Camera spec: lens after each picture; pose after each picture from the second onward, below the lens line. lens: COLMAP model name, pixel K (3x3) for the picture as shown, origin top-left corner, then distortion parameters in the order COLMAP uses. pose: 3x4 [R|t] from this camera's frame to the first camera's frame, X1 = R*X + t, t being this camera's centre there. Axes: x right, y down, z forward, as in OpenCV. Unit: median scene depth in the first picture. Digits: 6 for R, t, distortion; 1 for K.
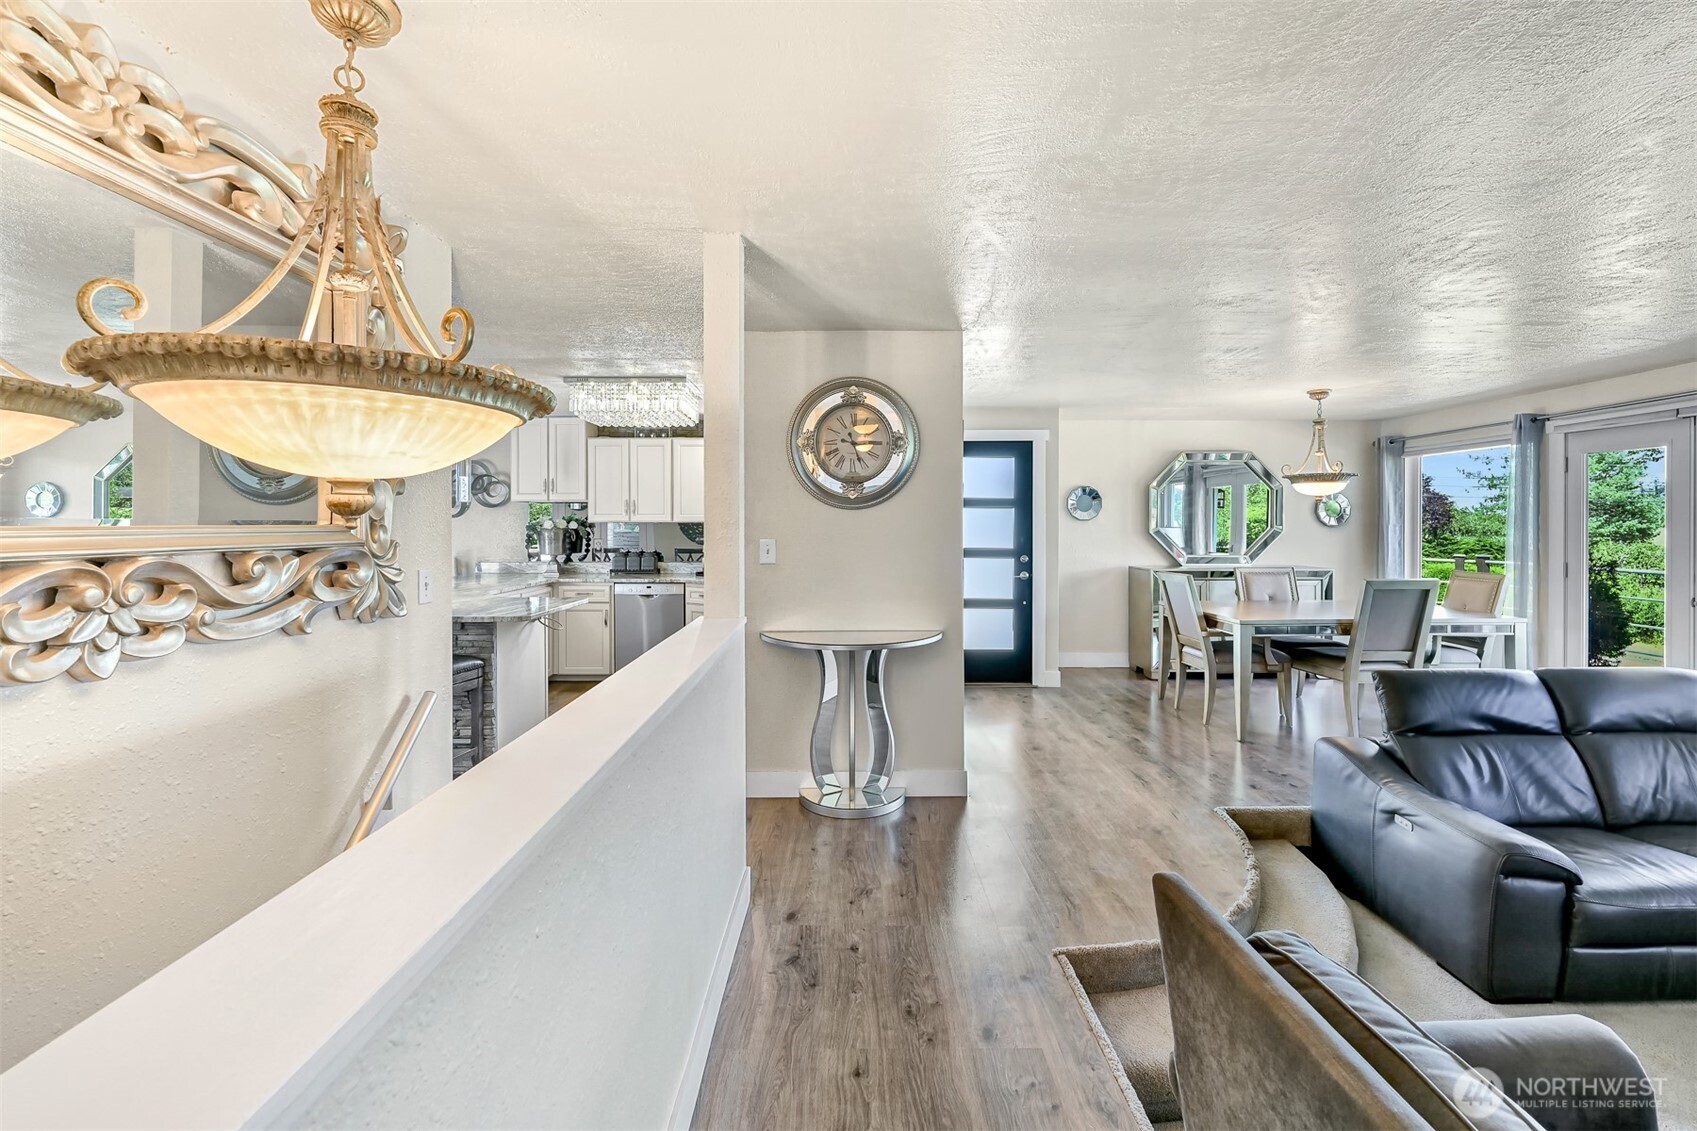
lens RADIAL K [[703.6, 0, 853.7], [0, 703.6, 525.3], [0, 0, 1]] dist [-0.000116, 0.000294]
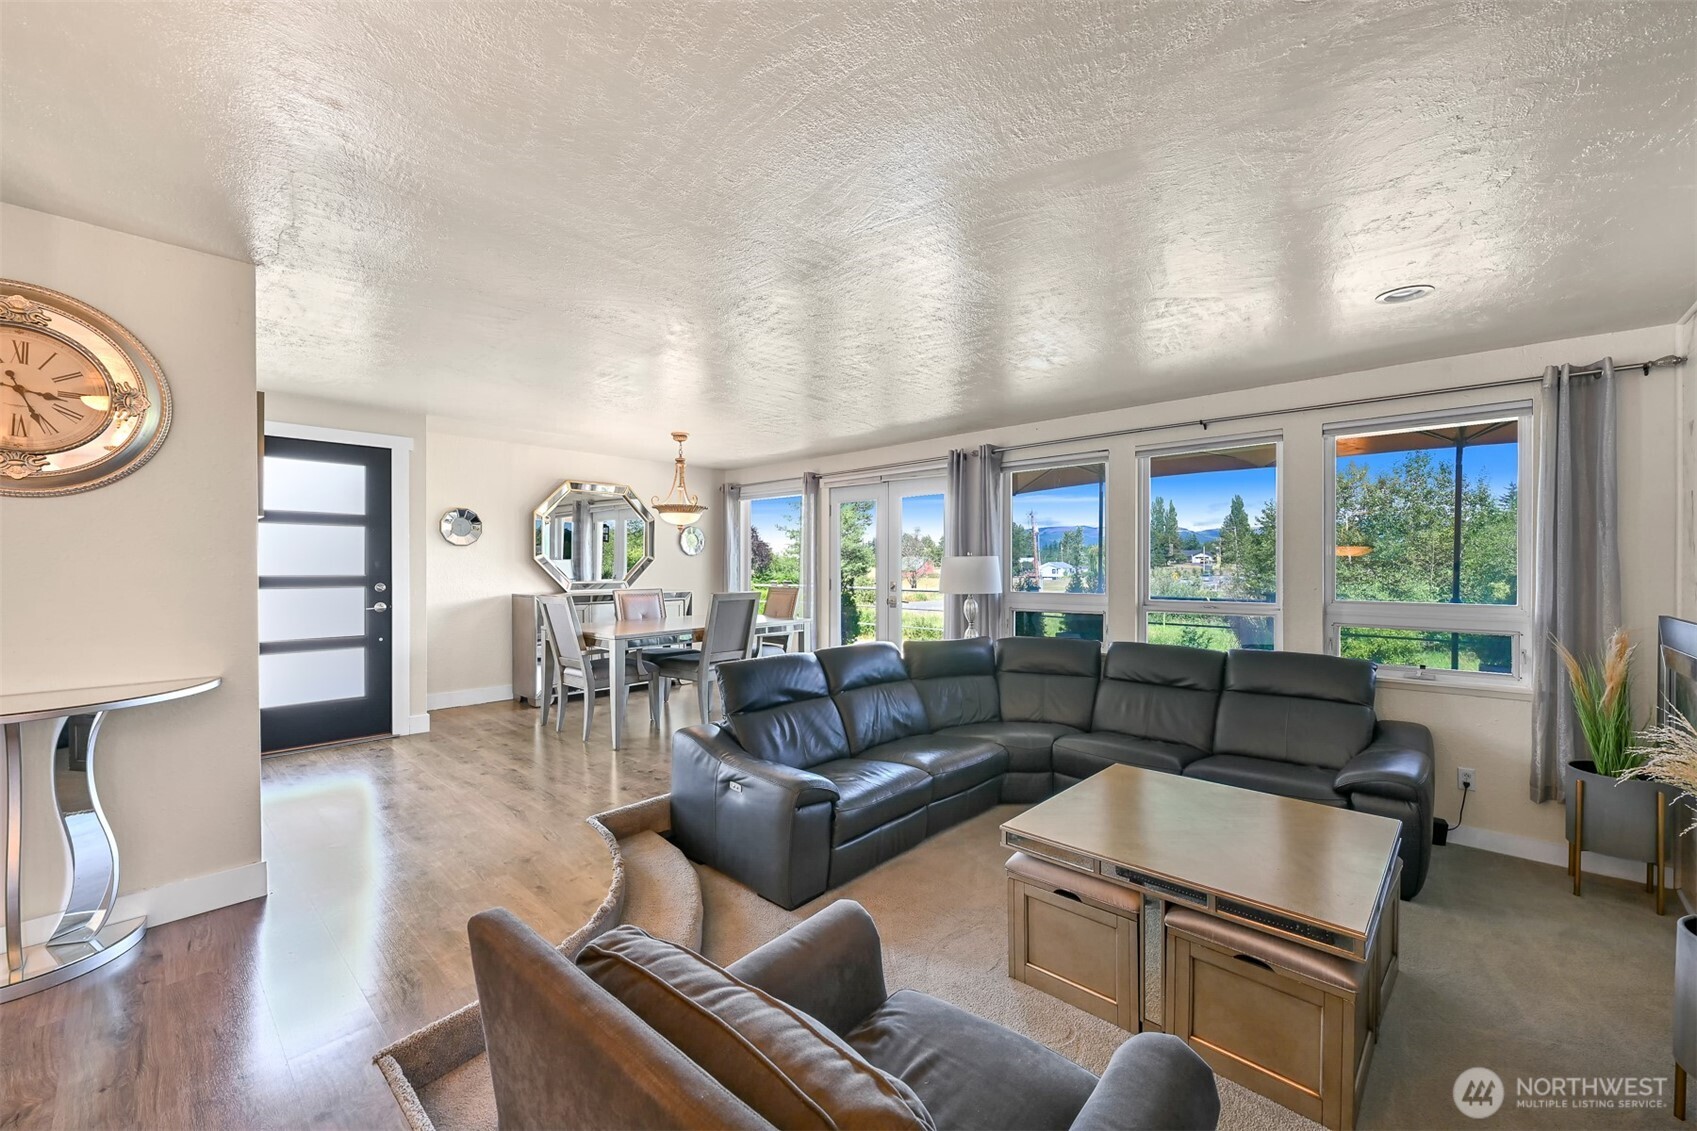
lens RADIAL K [[670.5, 0, 846.0], [0, 670.5, 564.8], [0, 0, 1]] dist [0.000768, -0.000203]
pose [[0.684955, -0.000318, 0.728585, 0.064748], [0.001994, 0.999997, -0.001438, 0.038530], [-0.728583, 0.002438, 0.684954, 0.067129]]
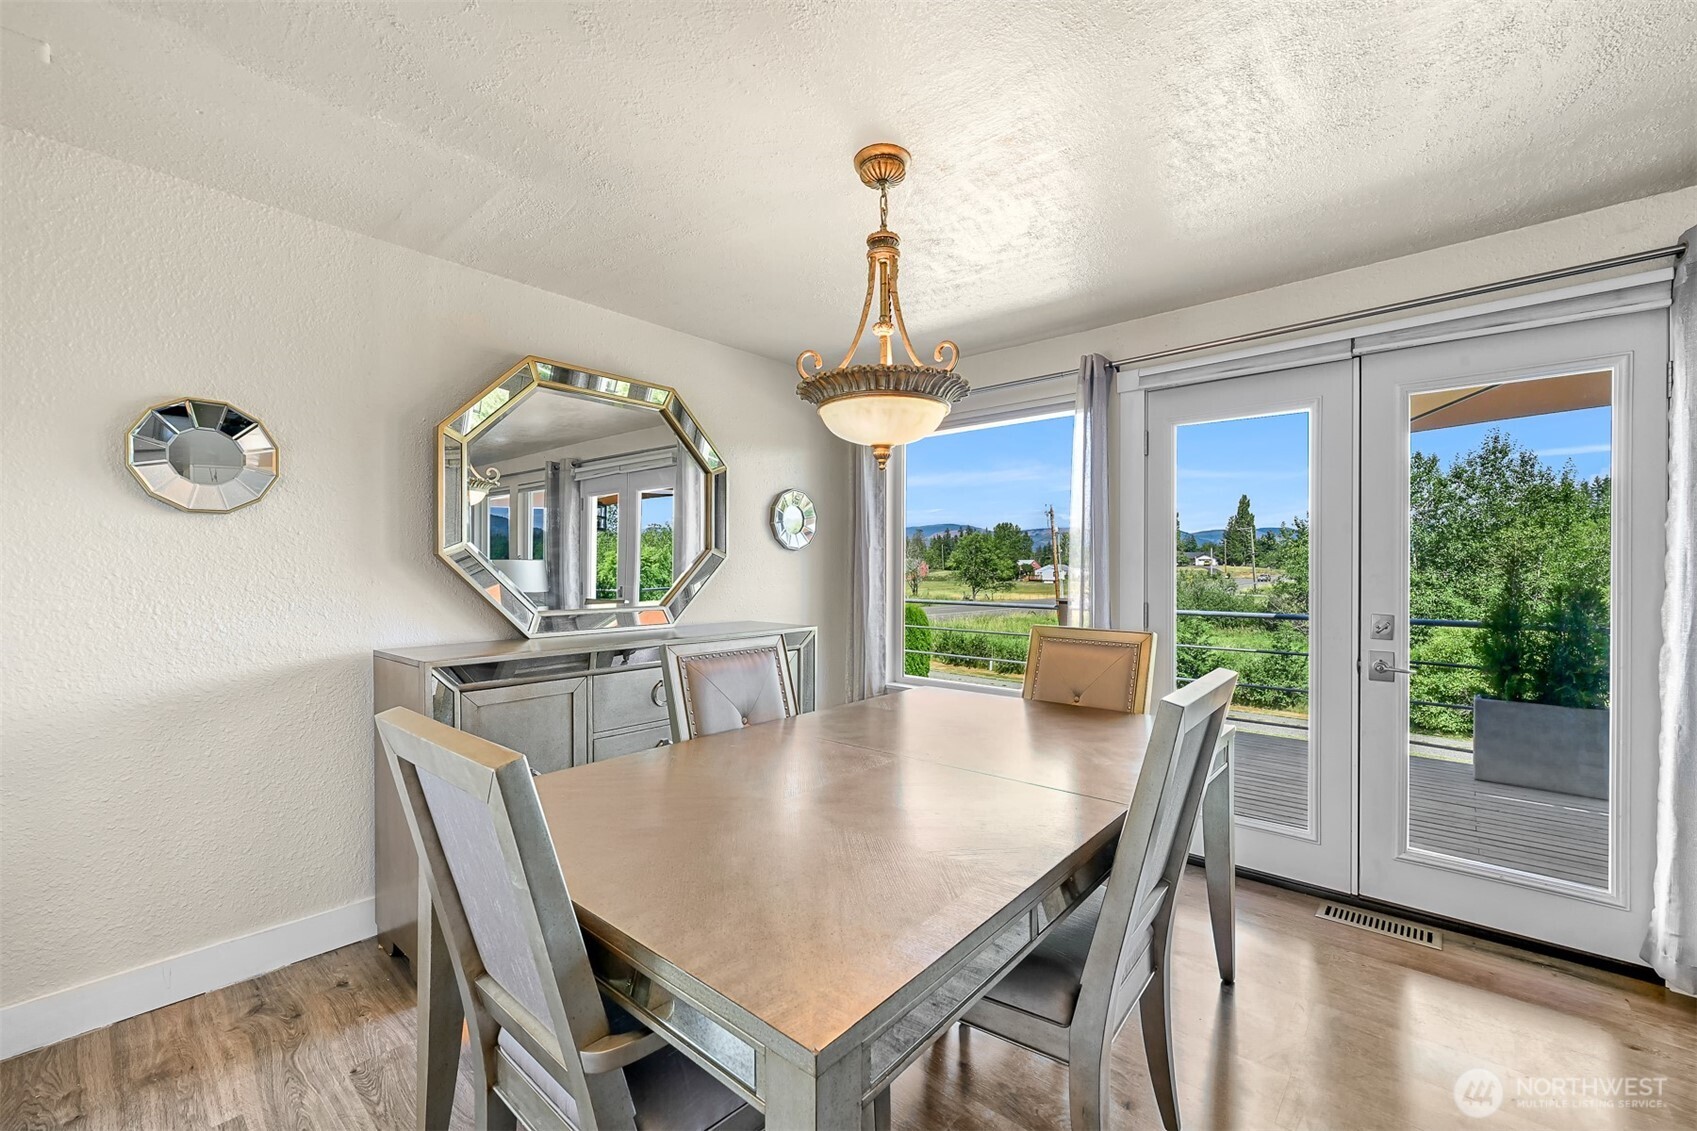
lens RADIAL K [[692.4, 0, 856.7], [0, 692.4, 570.8], [0, 0, 1]] dist [0.000997, 0.000233]
pose [[0.662160, -0.005200, 0.749344, 0.554693], [0.004224, 0.999986, 0.003207, 0.033462], [-0.749350, 0.001042, 0.662173, 1.120013]]
